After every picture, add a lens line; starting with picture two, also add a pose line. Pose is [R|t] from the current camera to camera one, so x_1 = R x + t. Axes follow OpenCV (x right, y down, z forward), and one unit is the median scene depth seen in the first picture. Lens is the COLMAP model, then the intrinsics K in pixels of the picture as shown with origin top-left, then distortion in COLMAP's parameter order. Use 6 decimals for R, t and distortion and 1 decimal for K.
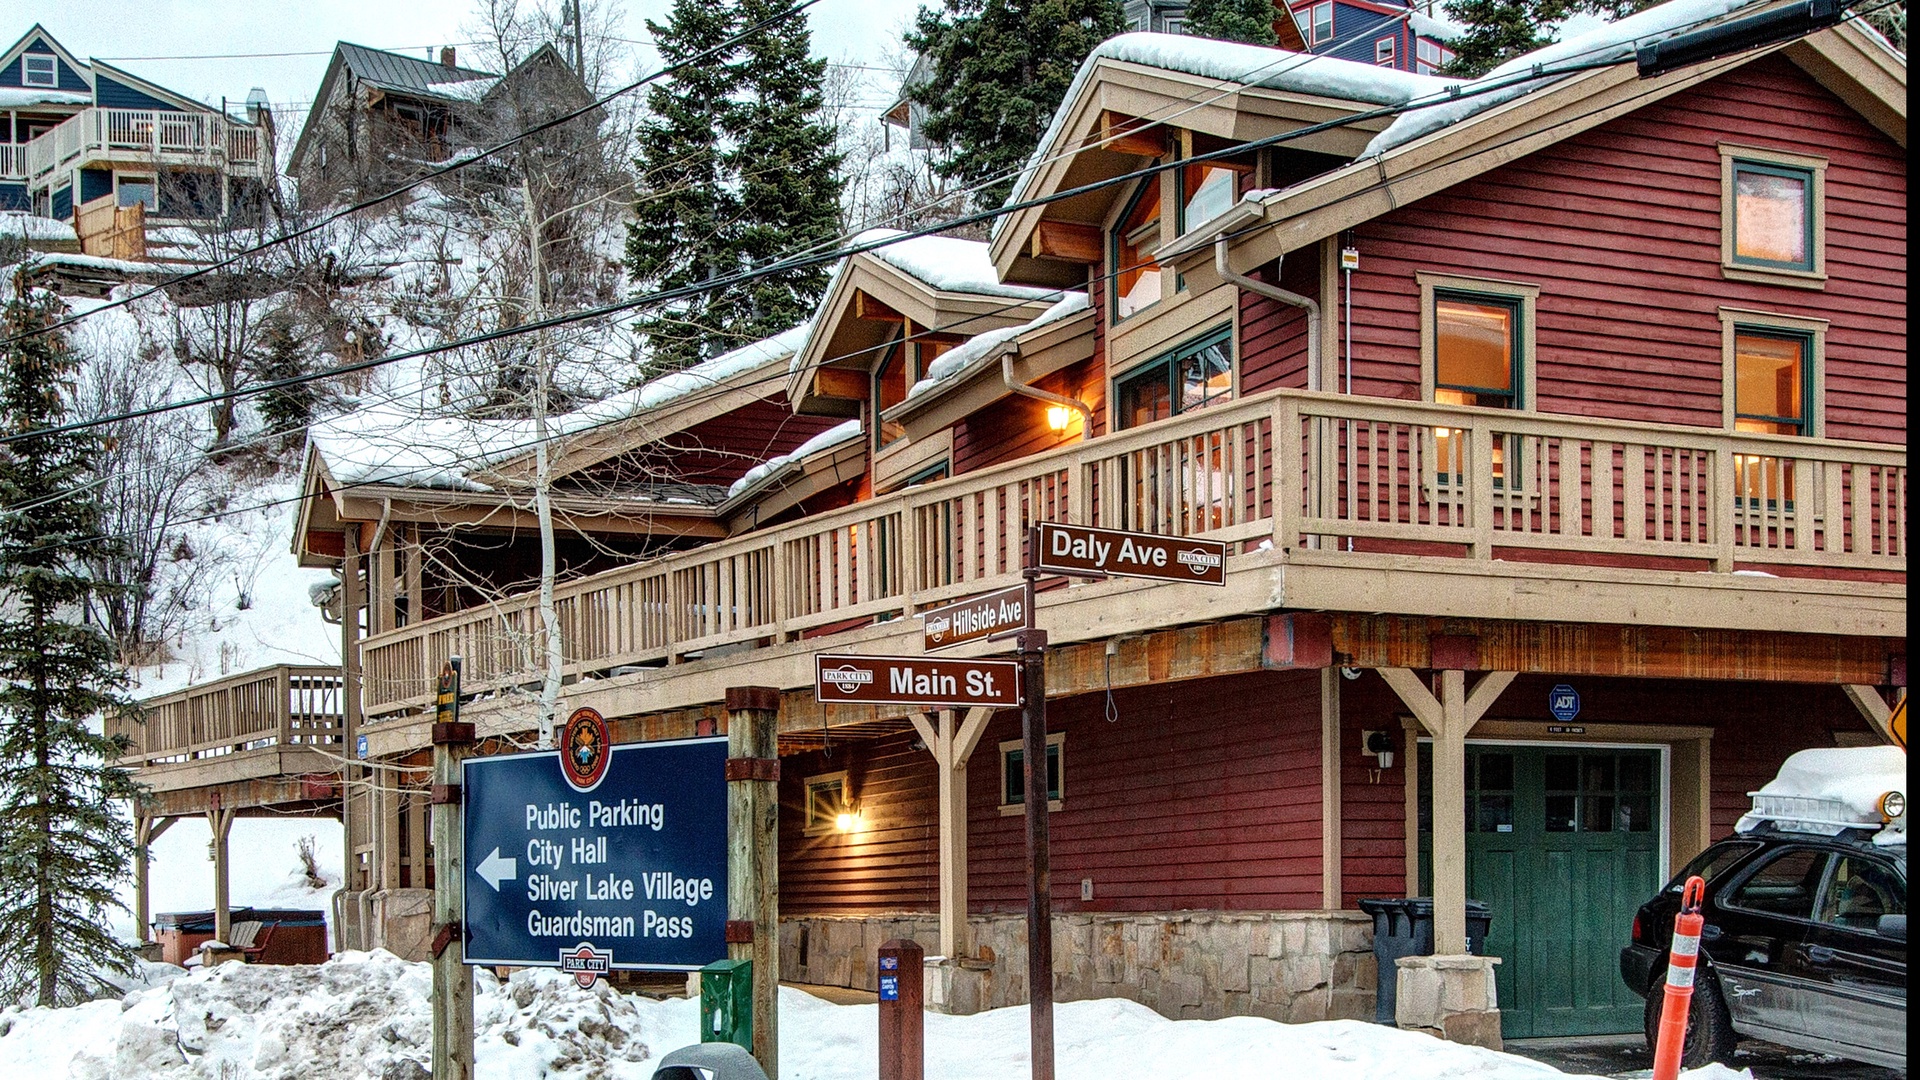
lens RADIAL K [[2600.1, 0, 772.7], [0, 2600.1, 859.6], [0, 0, 1]] dist [0.009451, -0.050830]
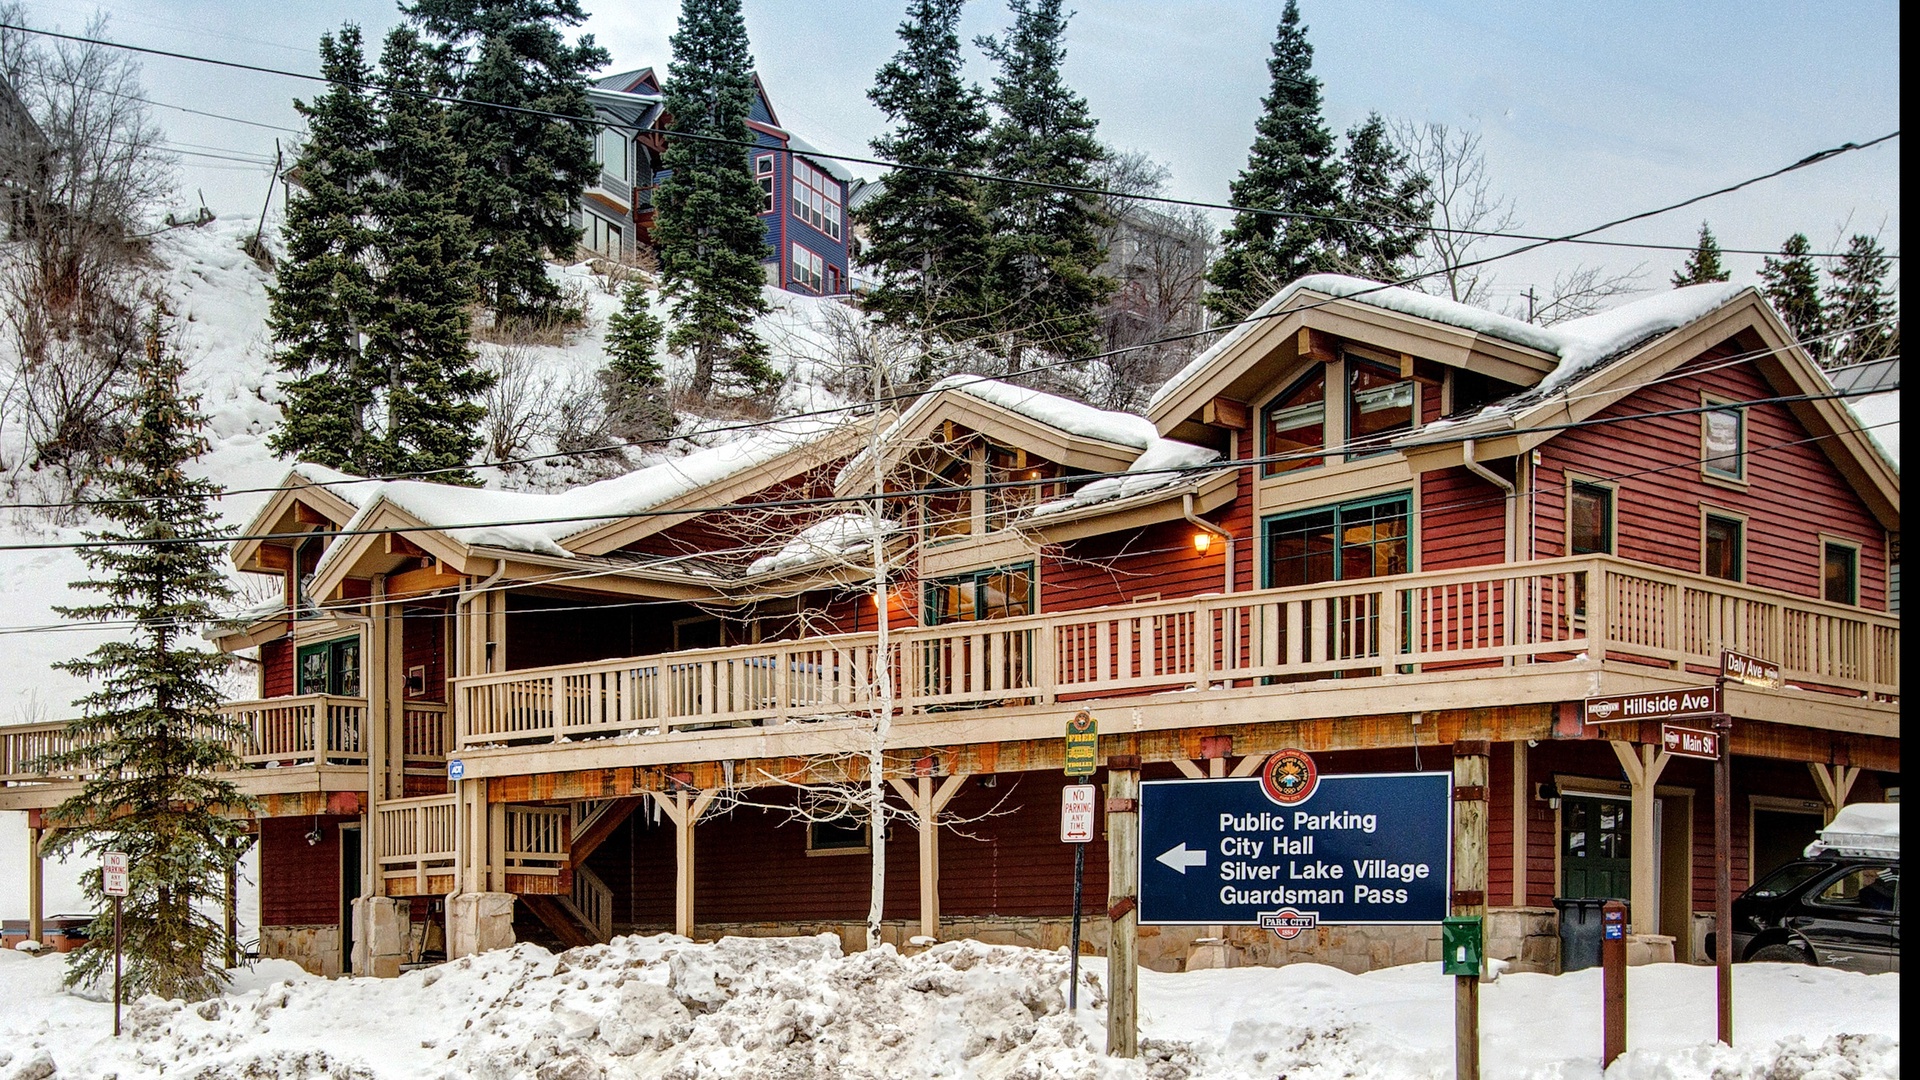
lens RADIAL K [[2600.1, 0, 772.7], [0, 2600.1, 859.6], [0, 0, 1]] dist [0.009451, -0.050830]
pose [[0.951040, 0.023953, 0.308138, -0.630140], [-0.017898, 0.999587, -0.022464, 0.033591], [-0.308549, 0.015850, 0.951076, -0.246968]]
